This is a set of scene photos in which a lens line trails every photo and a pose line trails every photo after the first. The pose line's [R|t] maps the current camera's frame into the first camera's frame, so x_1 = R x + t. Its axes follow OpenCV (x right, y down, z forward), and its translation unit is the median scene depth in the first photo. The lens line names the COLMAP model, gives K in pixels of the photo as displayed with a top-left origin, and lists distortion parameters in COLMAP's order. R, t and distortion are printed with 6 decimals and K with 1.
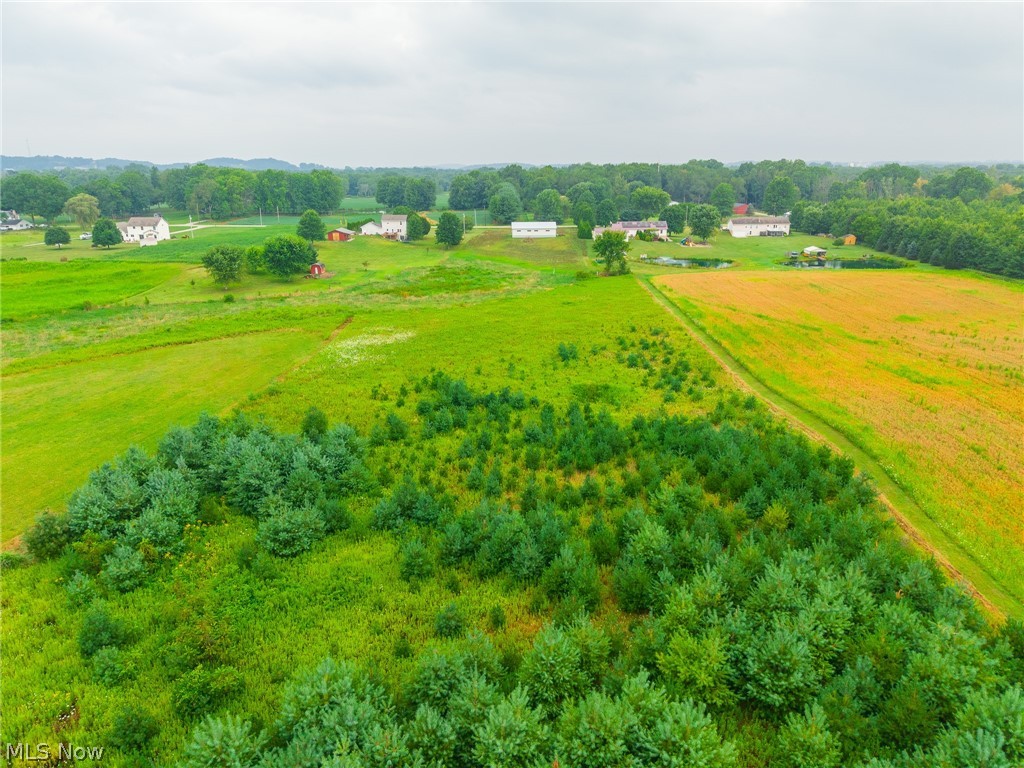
lens RADIAL K [[687.1, 0, 511.0], [0, 687.1, 390.8], [0, 0, 1]] dist [0.029729, -0.033429]
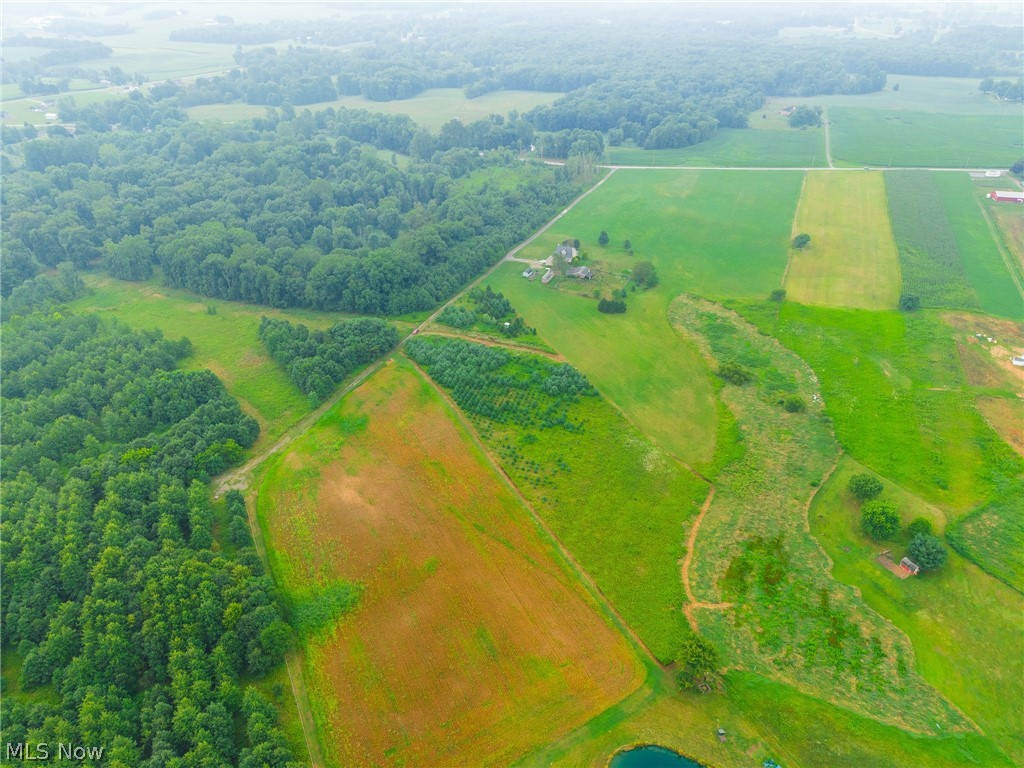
lens RADIAL K [[687.1, 0, 509.4], [0, 687.1, 383.6], [0, 0, 1]] dist [0.029729, -0.033429]
pose [[-0.867260, 0.271036, -0.417611, 0.773571], [-0.135826, 0.678188, 0.722227, -1.297575], [0.478968, 0.683081, -0.551352, 1.337722]]
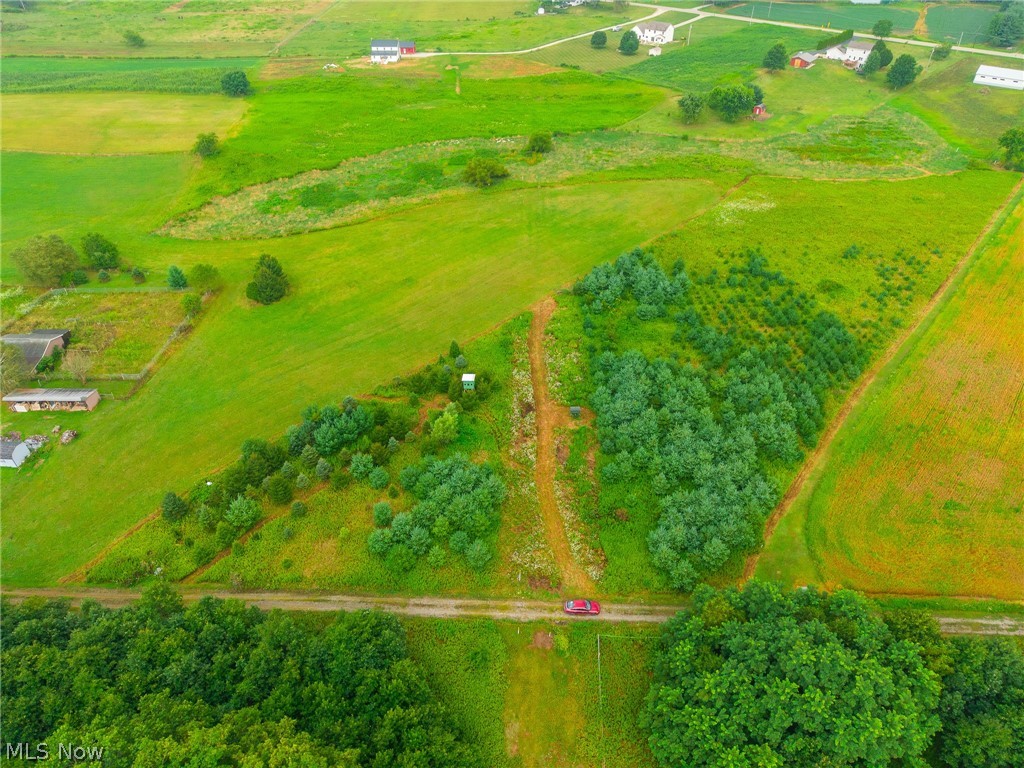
lens RADIAL K [[687.1, 0, 506.1], [0, 687.1, 384.9], [0, 0, 1]] dist [0.029729, -0.033429]
pose [[0.779111, 0.389408, -0.491271, 0.238623], [-0.190064, 0.893516, 0.406824, -0.183783], [0.597379, -0.223588, 0.770160, -0.518211]]
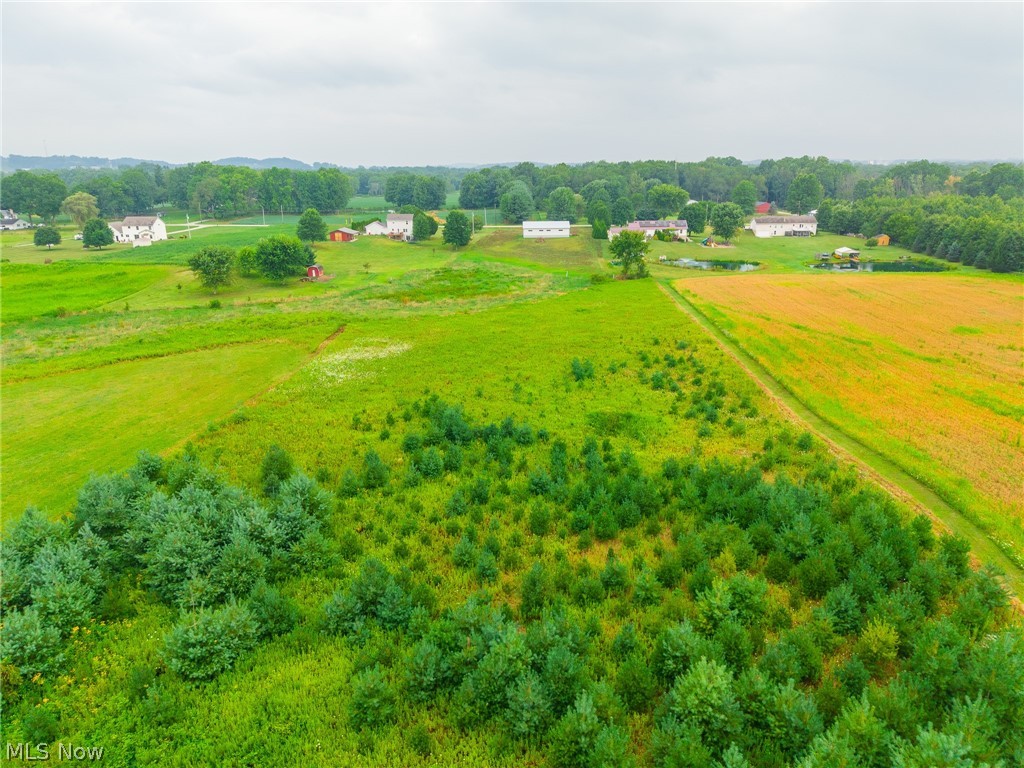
lens RADIAL K [[687.1, 0, 510.7], [0, 687.1, 389.5], [0, 0, 1]] dist [0.029729, -0.033429]
pose [[0.999816, 0.004249, -0.018680, 0.004973], [-0.004261, 0.999991, -0.000581, -0.020042], [0.018678, 0.000661, 0.999825, 0.080051]]
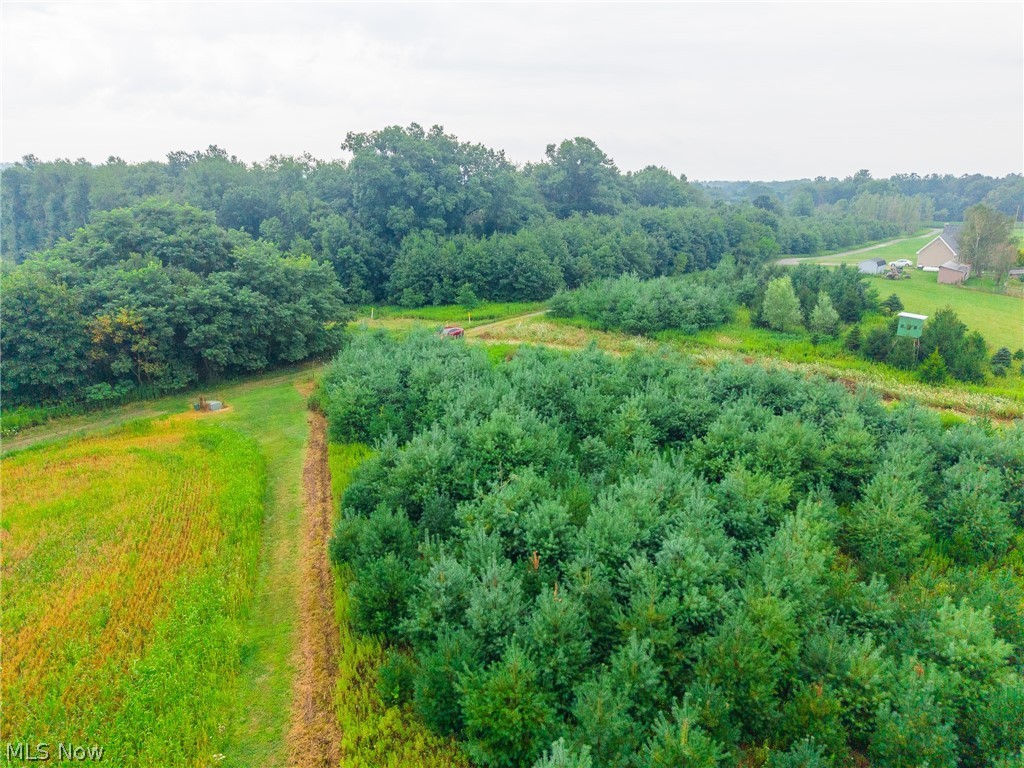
lens RADIAL K [[687.1, 0, 513.1], [0, 687.1, 384.1], [0, 0, 1]] dist [0.029729, -0.033429]
pose [[-0.965974, 0.069492, -0.249130, 0.160931], [-0.080210, 0.835250, 0.543989, -0.049189], [0.245889, 0.545461, -0.801256, 0.314099]]
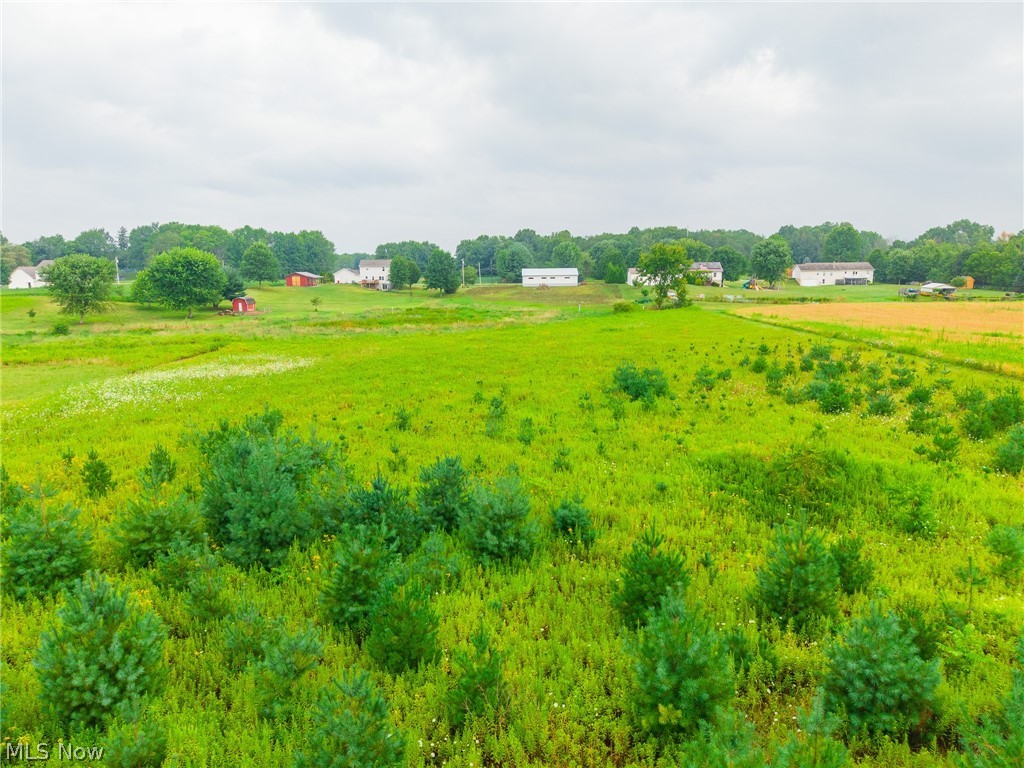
lens RADIAL K [[687.1, 0, 510.7], [0, 687.1, 382.3], [0, 0, 1]] dist [0.029729, -0.033429]
pose [[0.999747, -0.000294, -0.022471, 0.009691], [-0.002931, 0.989668, -0.143349, 0.001280], [0.022281, 0.143378, 0.989417, 0.392745]]
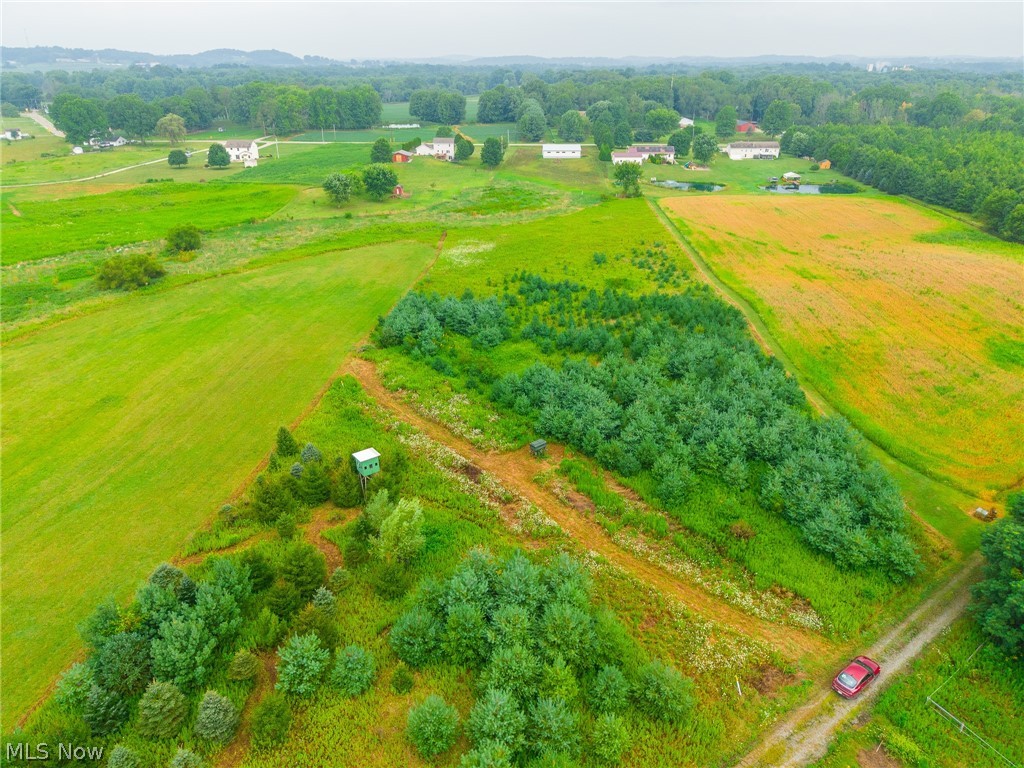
lens RADIAL K [[687.1, 0, 513.5], [0, 687.1, 387.3], [0, 0, 1]] dist [0.029729, -0.033429]
pose [[0.999935, 0.010333, -0.004902, -0.067660], [-0.009597, 0.991218, 0.131891, 0.019628], [0.006222, -0.131835, 0.991252, -0.388167]]
